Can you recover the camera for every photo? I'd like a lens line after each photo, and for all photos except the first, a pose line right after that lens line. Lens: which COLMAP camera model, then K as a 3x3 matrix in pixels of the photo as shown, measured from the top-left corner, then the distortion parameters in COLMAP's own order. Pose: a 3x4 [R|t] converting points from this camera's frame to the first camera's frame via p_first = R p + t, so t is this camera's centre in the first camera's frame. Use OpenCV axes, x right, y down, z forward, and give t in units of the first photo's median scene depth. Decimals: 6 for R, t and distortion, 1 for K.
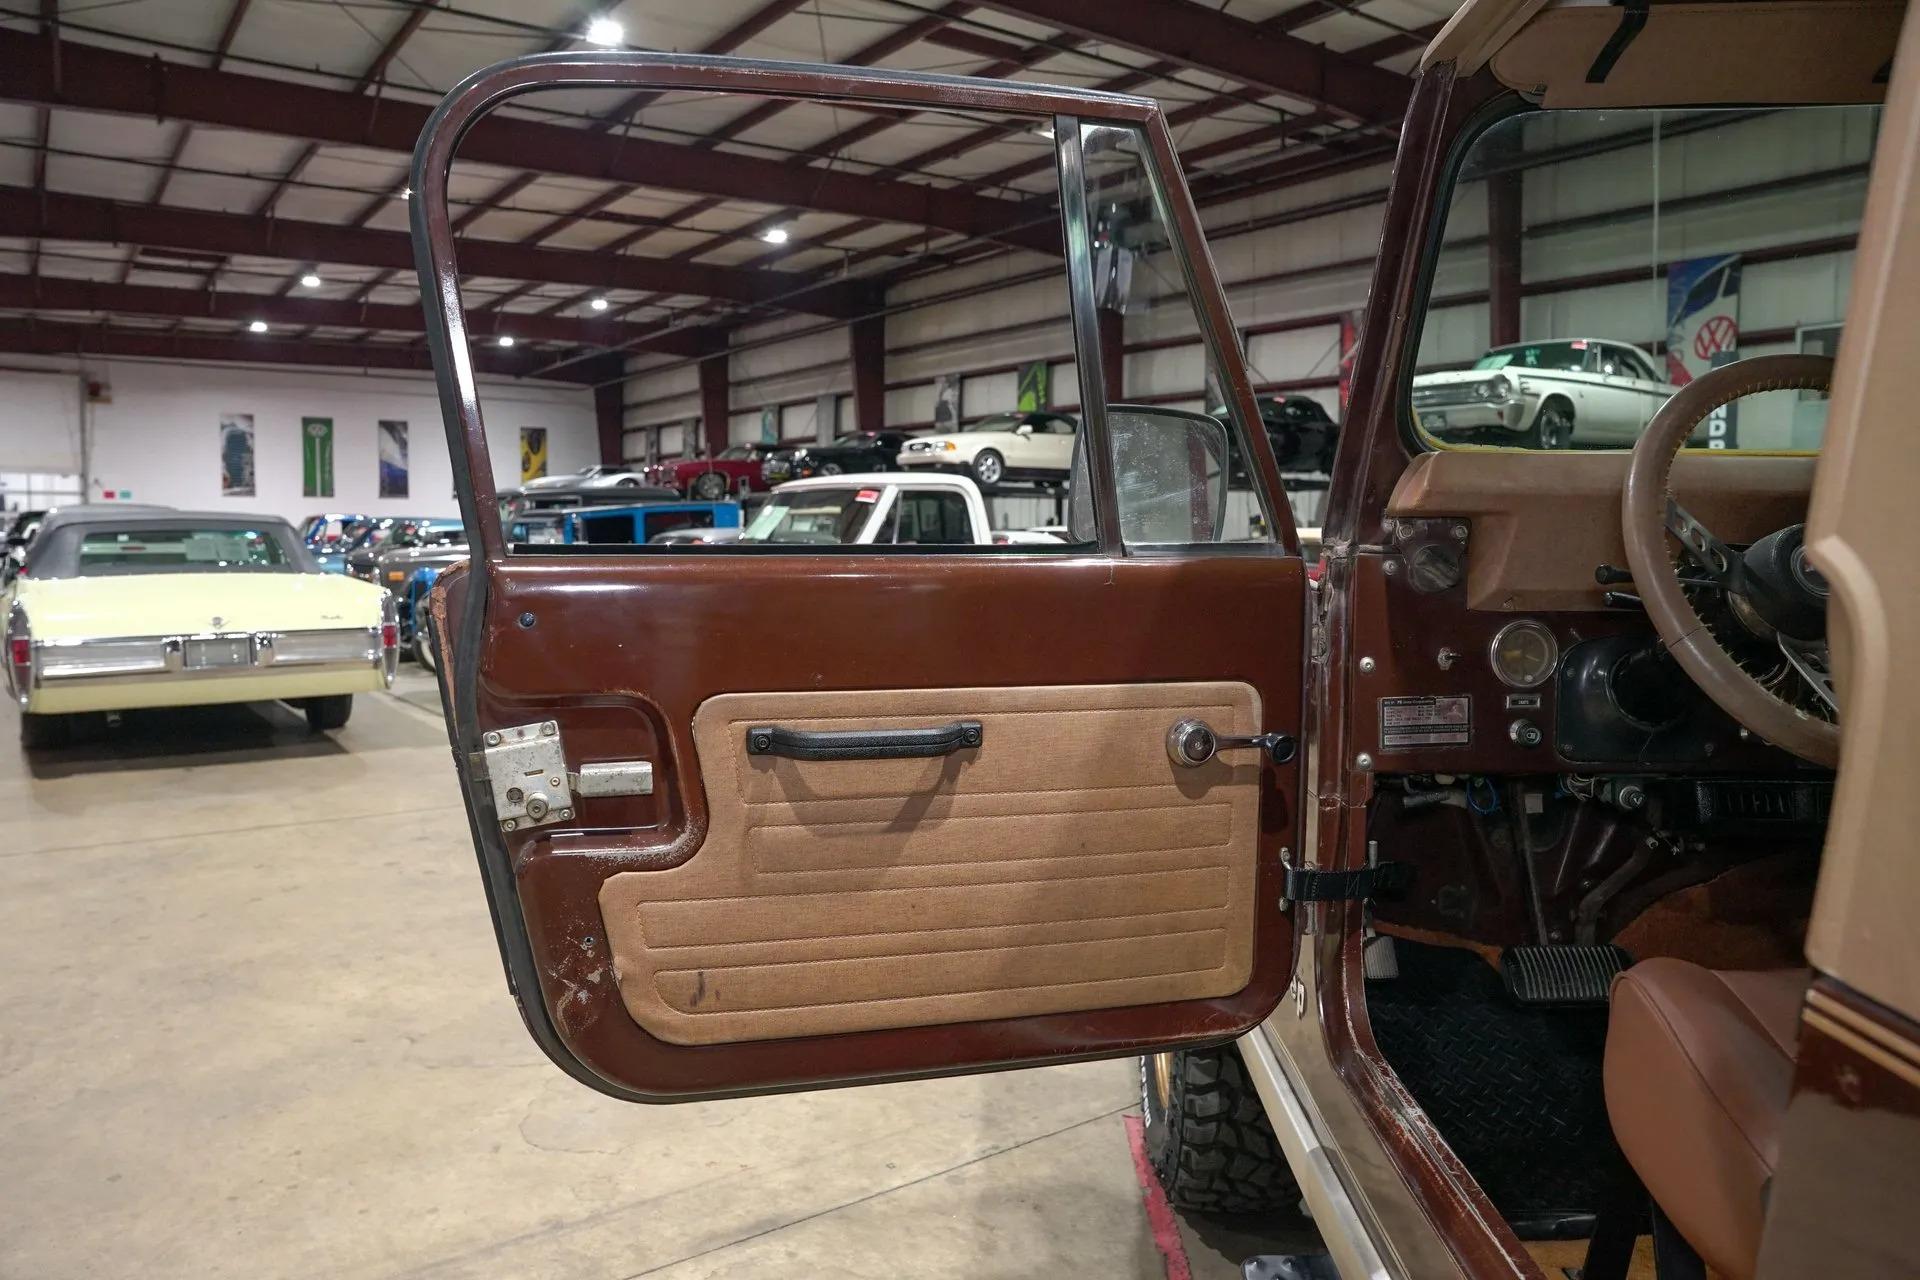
lens RADIAL K [[1319.8, 0, 965.3], [0, 1319.8, 631.5], [0, 0, 1]] dist [-0.141170, 0.111803]
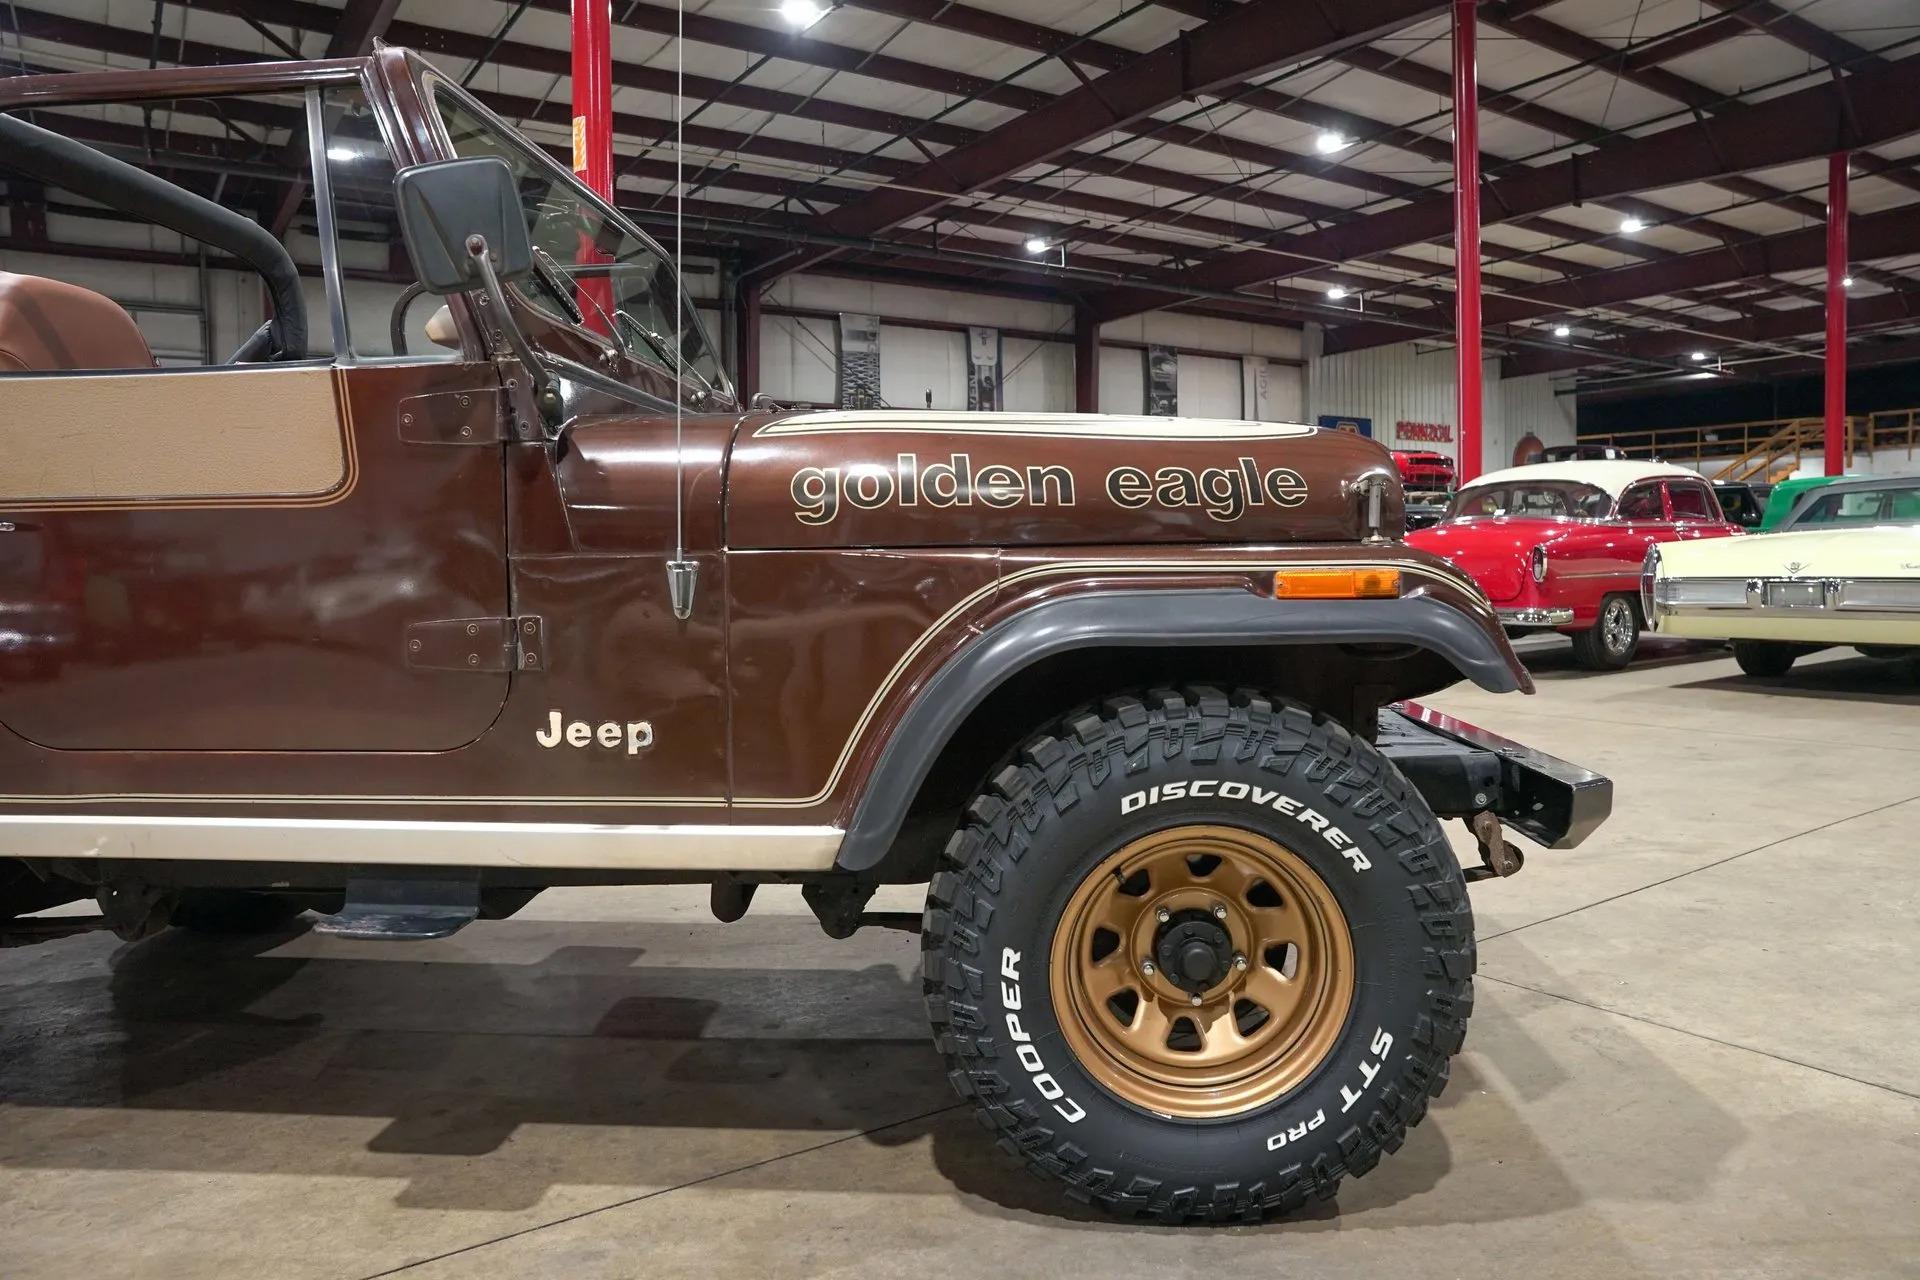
lens RADIAL K [[1315.5, 0, 965.4], [0, 1315.5, 635.4], [0, 0, 1]] dist [-0.143298, 0.113227]
pose [[-0.041812, 0.058444, -0.997415, 0.240023], [-0.052159, 0.996799, 0.060595, 0.010304], [0.997763, 0.054558, -0.038629, 0.140539]]
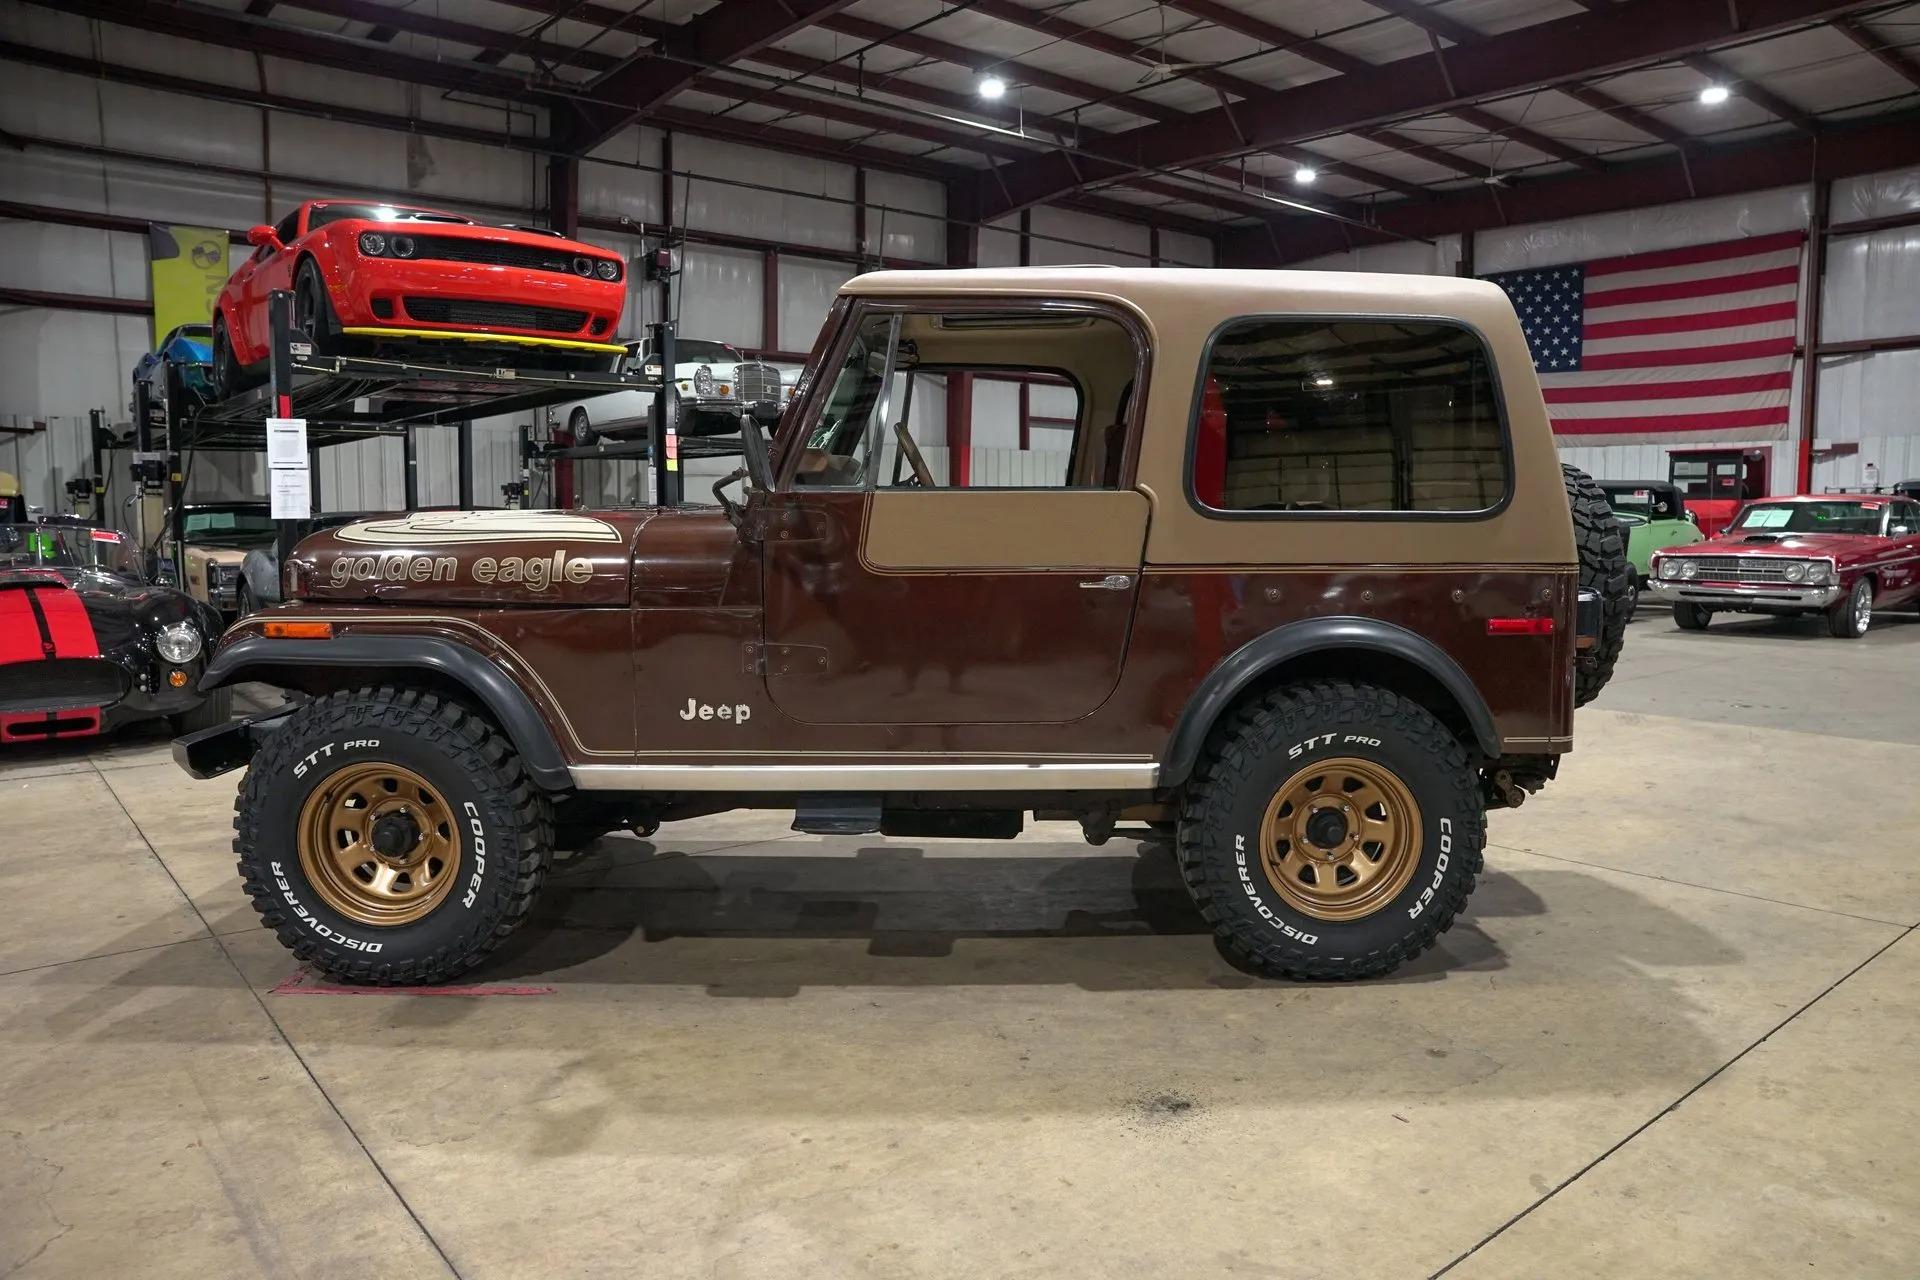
lens RADIAL K [[1315.5, 0, 965.4], [0, 1315.5, 635.4], [0, 0, 1]] dist [-0.143298, 0.113227]
pose [[-0.045976, -0.094713, 0.994442, -0.178332], [0.069408, 0.992786, 0.097764, -0.000776], [-0.996528, 0.073517, -0.039070, 0.073194]]
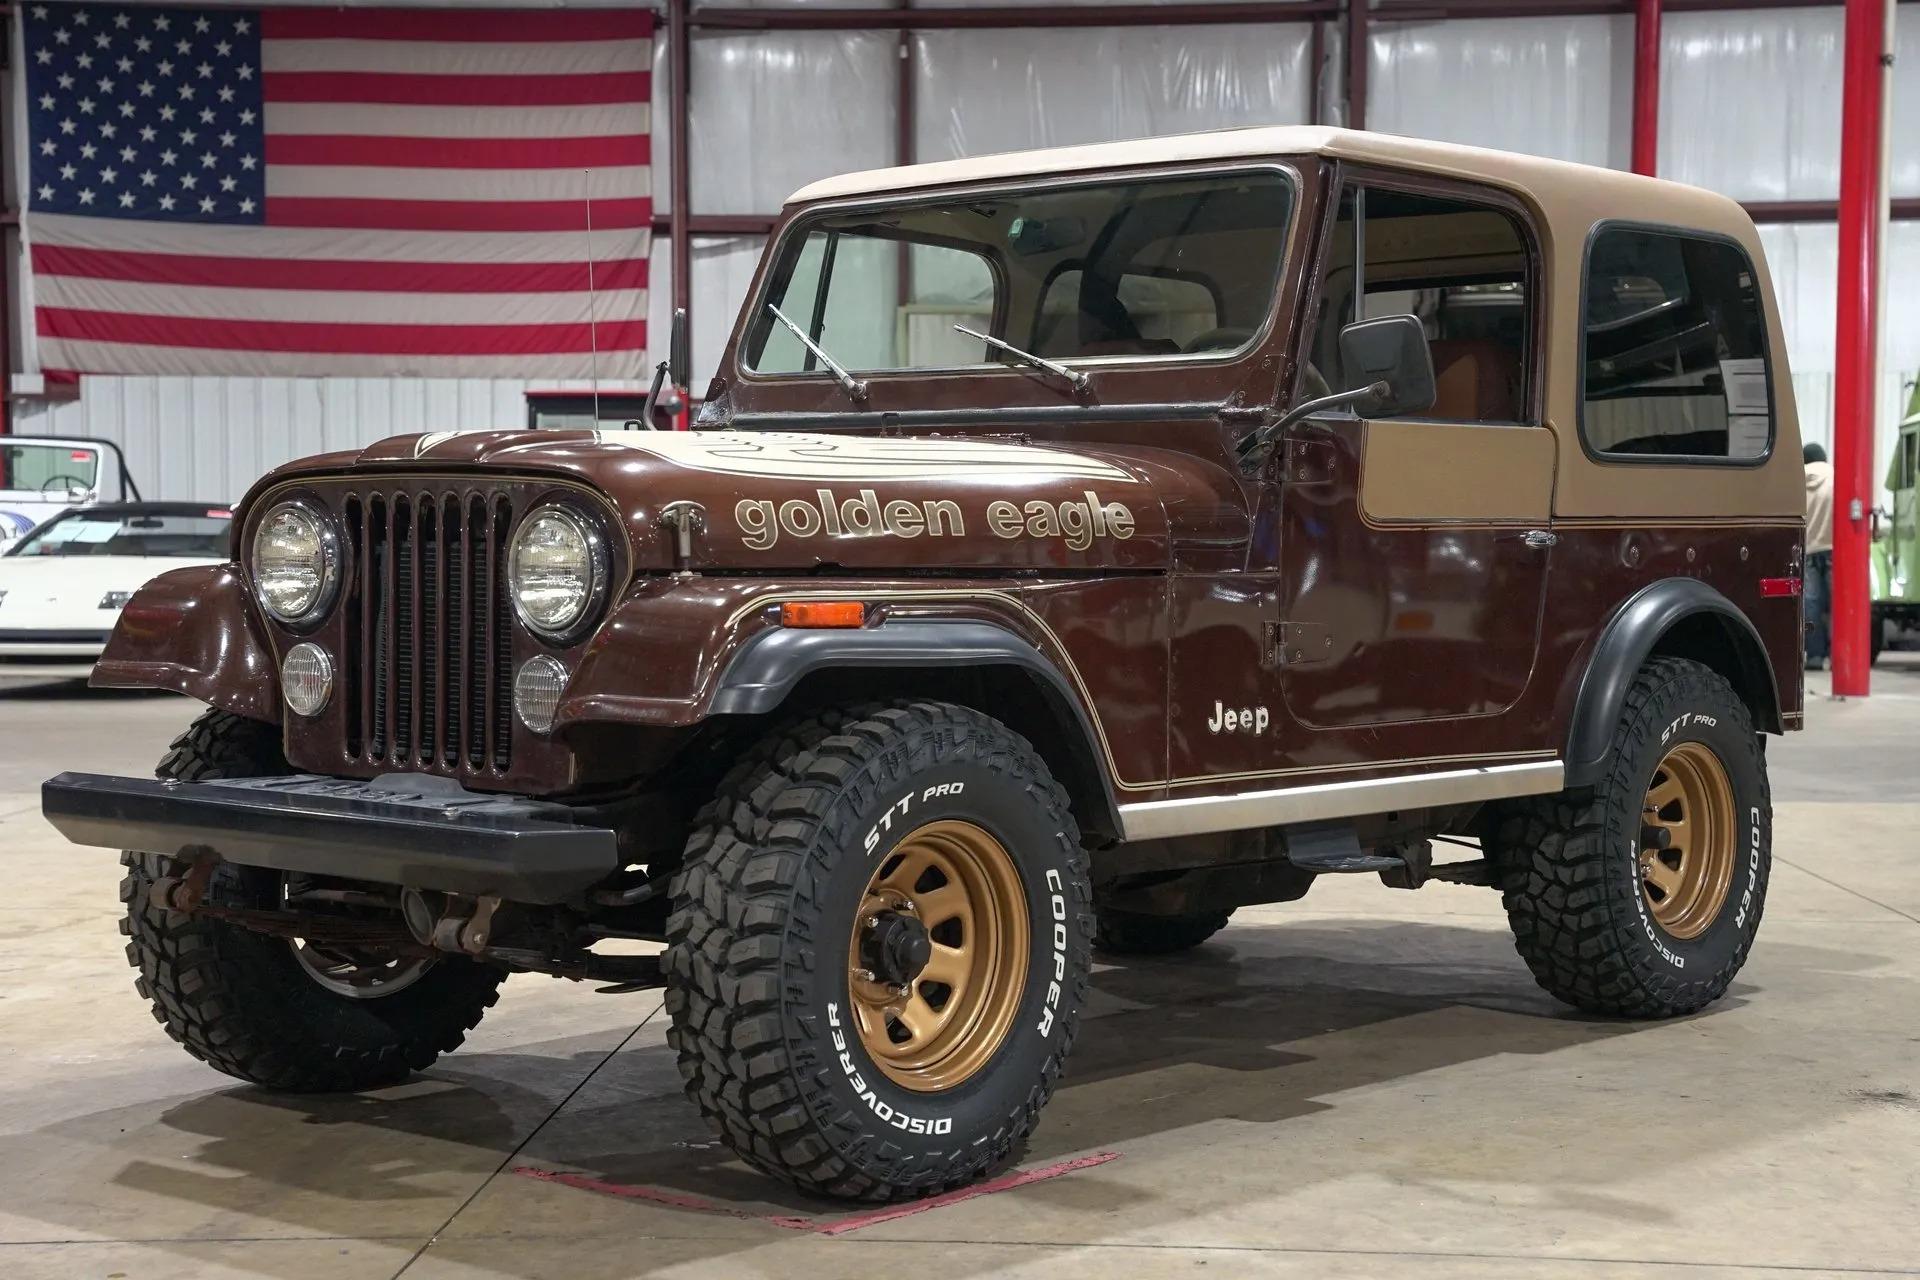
lens RADIAL K [[2935.7, 0, 965.2], [0, 2935.7, 639.3], [0, 0, 1]] dist [0.285647, 0.040489]
pose [[-0.765799, -0.027840, 0.642477, -0.163507], [0.039171, 0.995188, 0.089814, -0.011546], [-0.641886, 0.093946, -0.761023, 0.377300]]
